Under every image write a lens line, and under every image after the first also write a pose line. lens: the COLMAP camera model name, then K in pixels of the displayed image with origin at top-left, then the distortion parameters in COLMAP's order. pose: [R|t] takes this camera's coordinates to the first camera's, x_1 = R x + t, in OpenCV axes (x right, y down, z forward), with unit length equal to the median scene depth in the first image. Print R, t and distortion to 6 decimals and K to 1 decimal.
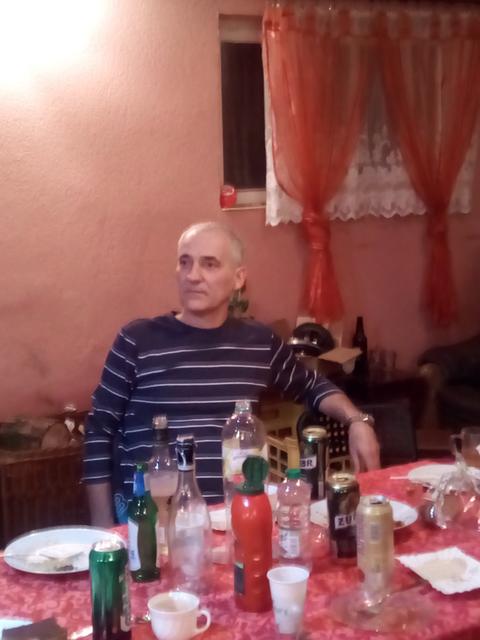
lens RADIAL K [[1163.9, 0, 240.8], [0, 1163.9, 318.4], [0, 0, 1]] dist [0.101945, 0.000000]
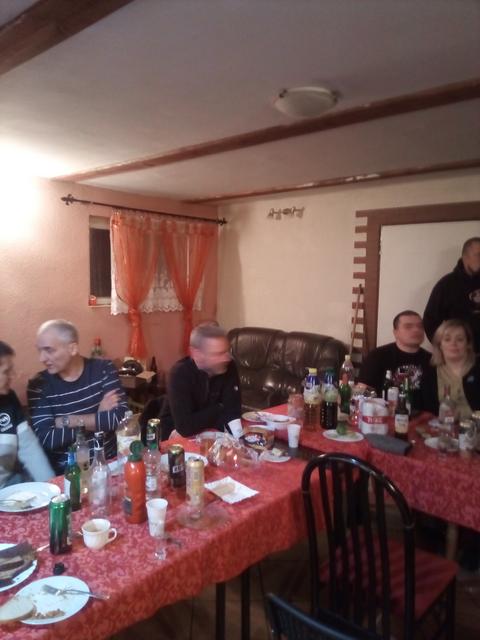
lens RADIAL K [[507.4, 0, 237.8], [0, 507.4, 320.4], [0, 0, 1]] dist [0.070532, -0.119911]
pose [[0.956269, 0.014002, 0.292154, -0.070699], [0.004554, 0.998020, -0.062739, -0.024633], [-0.292454, 0.061326, 0.954311, 0.119888]]
